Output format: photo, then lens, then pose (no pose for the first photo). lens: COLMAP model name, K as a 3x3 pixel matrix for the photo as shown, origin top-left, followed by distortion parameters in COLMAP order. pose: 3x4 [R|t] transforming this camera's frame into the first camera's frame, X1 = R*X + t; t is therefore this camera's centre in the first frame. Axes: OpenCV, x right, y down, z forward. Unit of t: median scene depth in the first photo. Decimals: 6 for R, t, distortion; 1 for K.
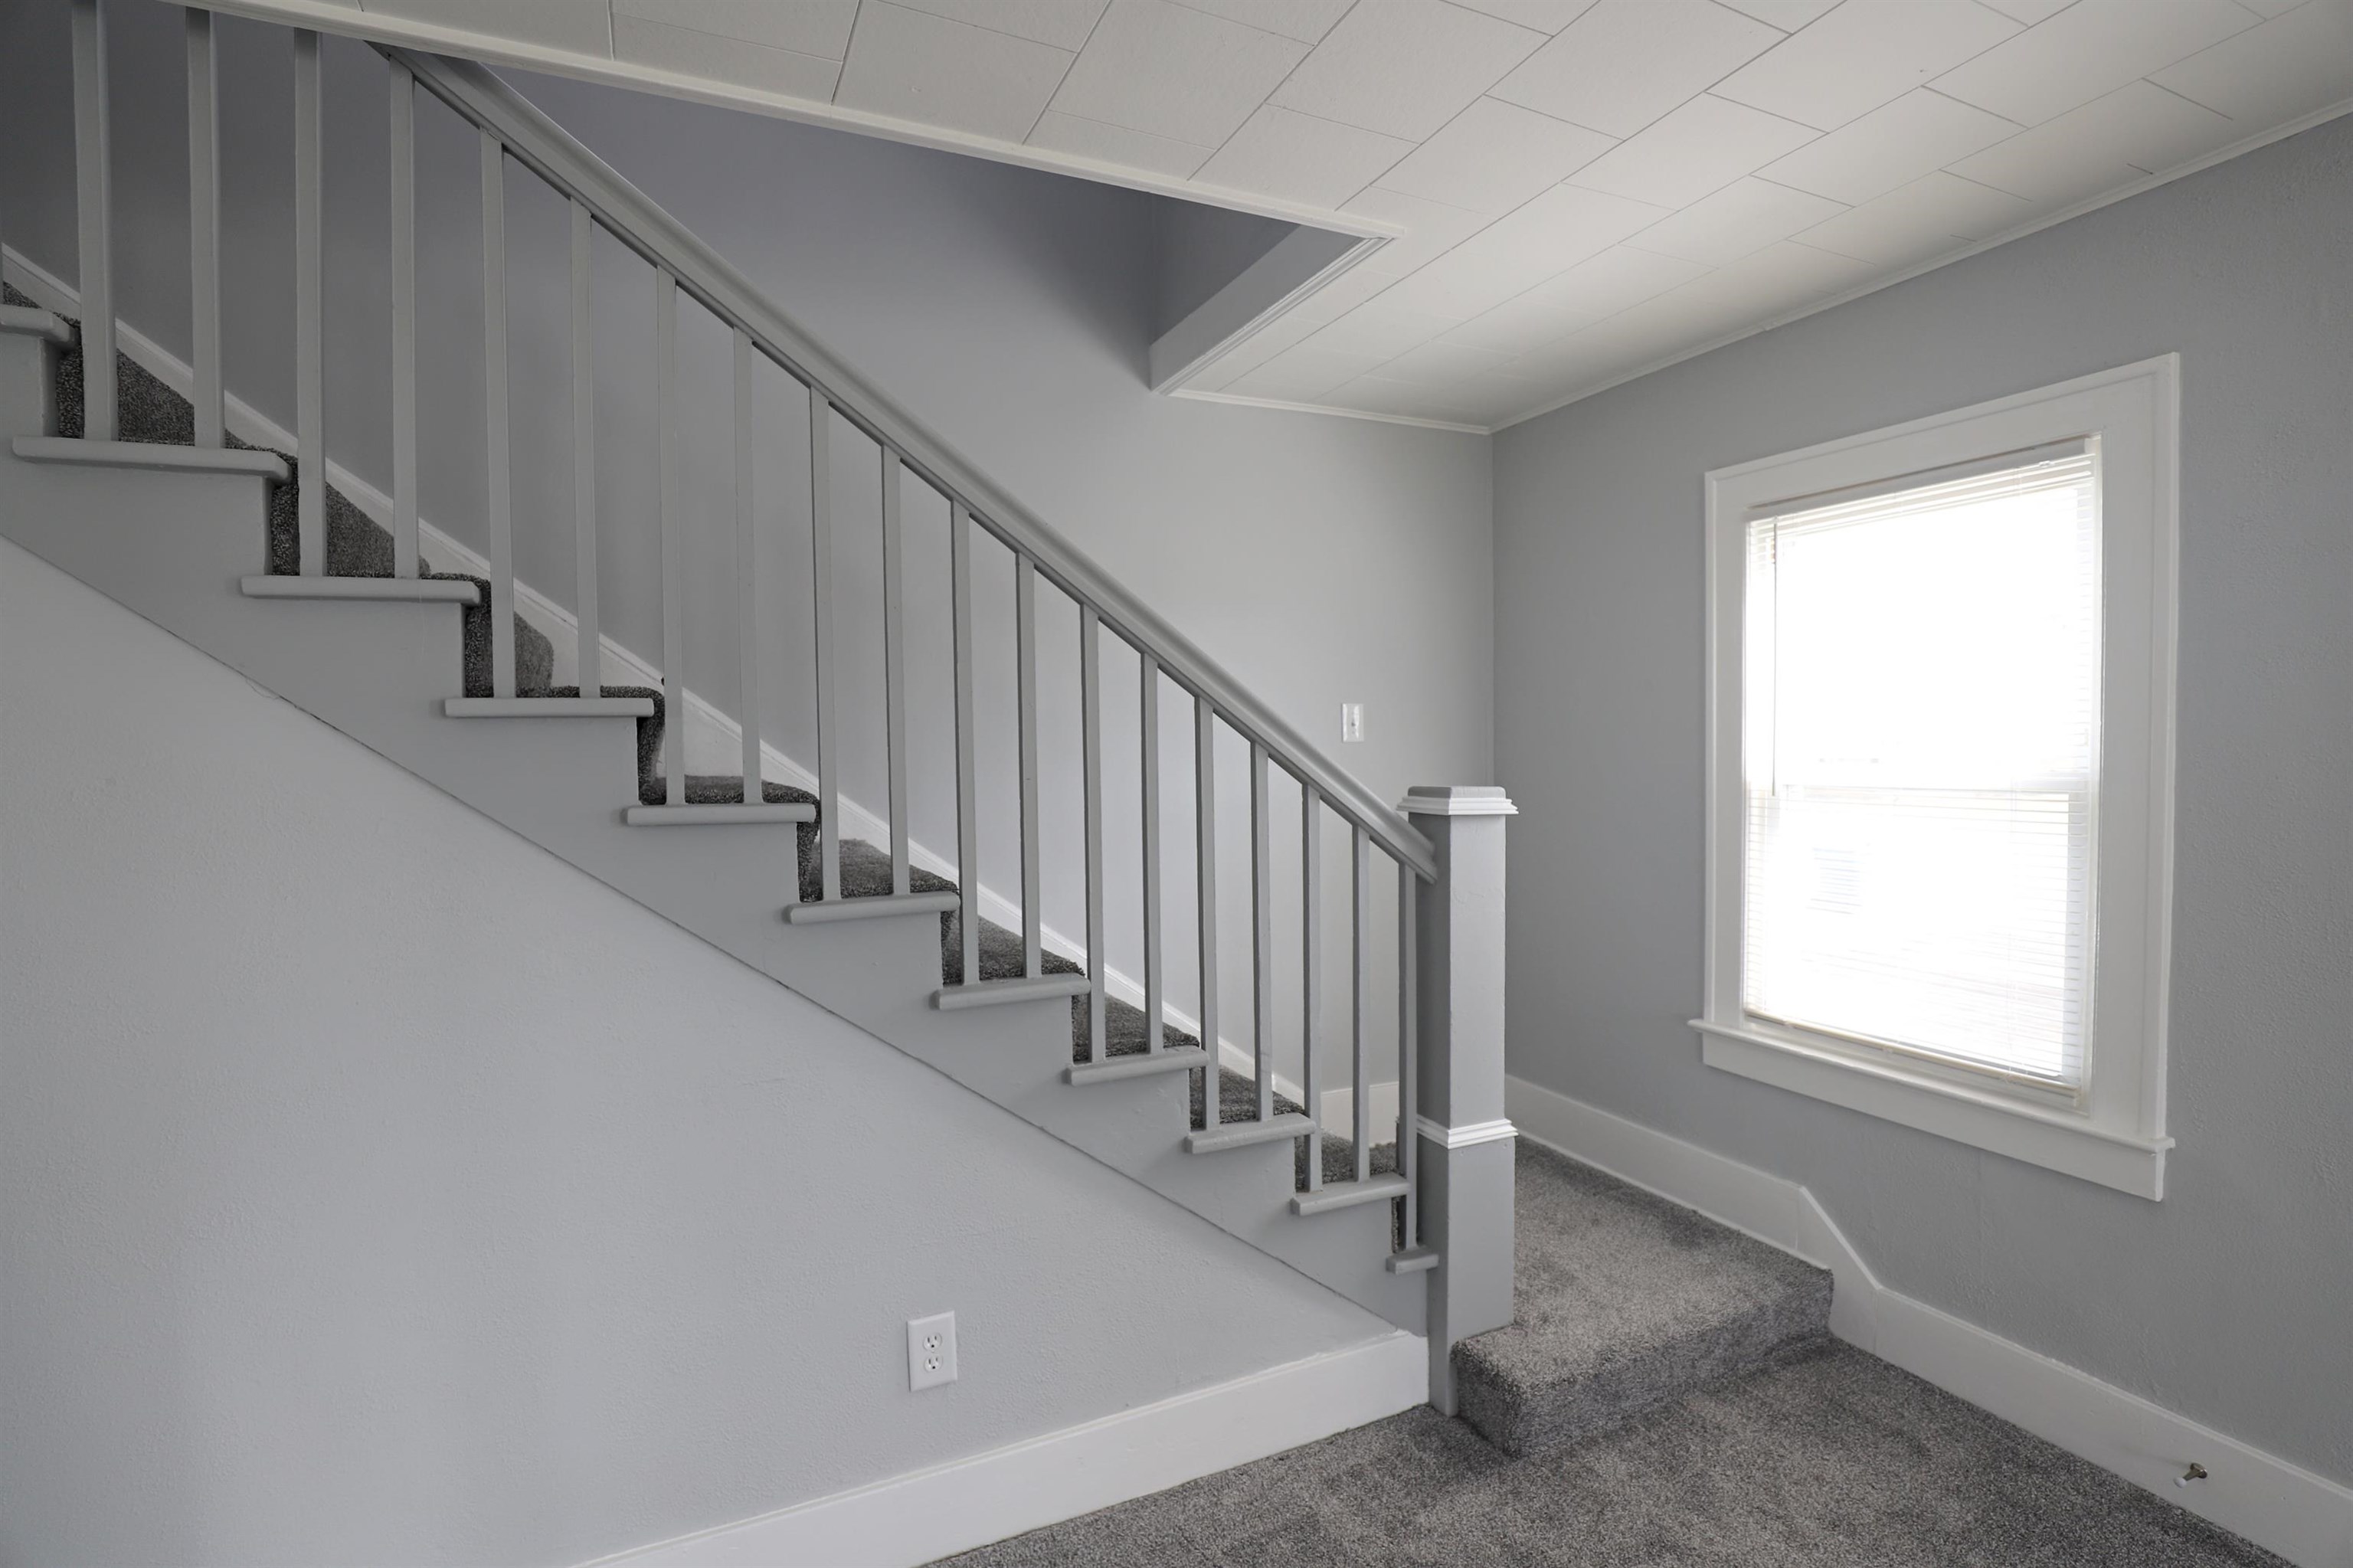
lens RADIAL K [[1086.3, 0, 1176.7], [0, 1086.3, 787.9], [0, 0, 1]] dist [-0.033830, 0.005385]
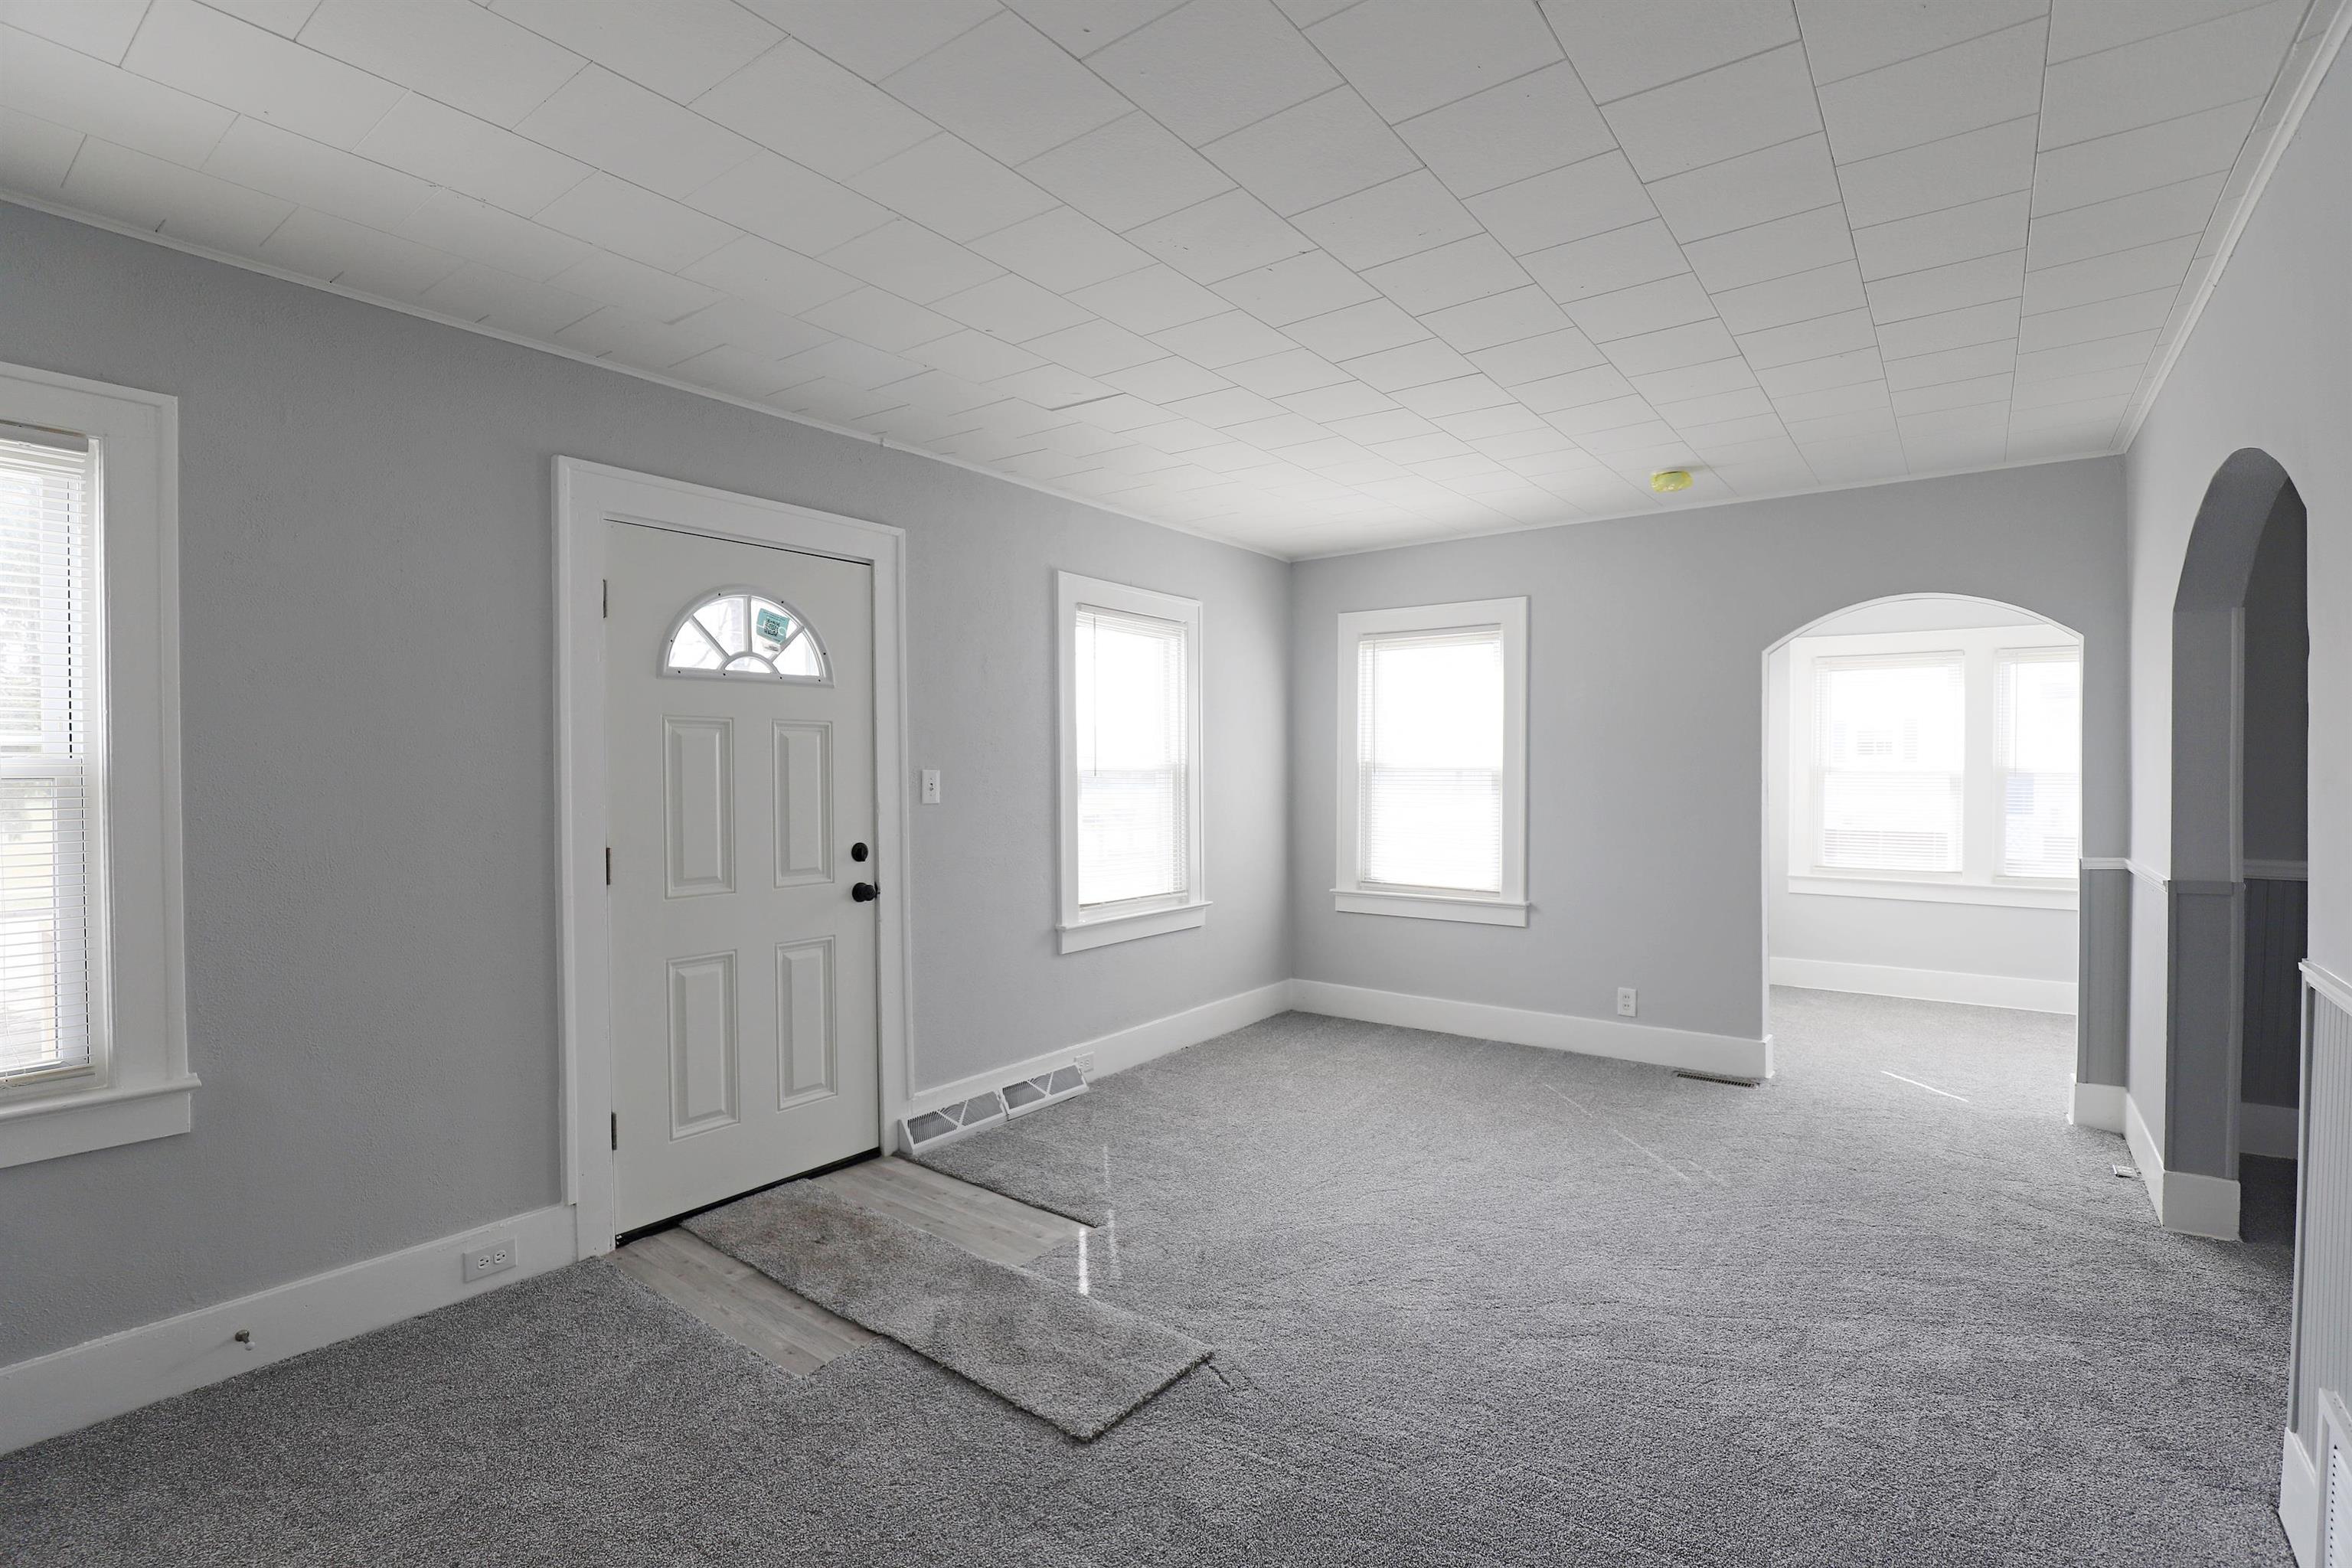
lens RADIAL K [[1085.8, 0, 1176.2], [0, 1085.8, 787.9], [0, 0, 1]] dist [-0.033830, 0.005385]
pose [[-0.476066, -0.000237, 0.879409, -0.548757], [0.042945, 0.998801, 0.023518, 0.029932], [-0.878360, 0.048963, -0.475485, 0.586716]]
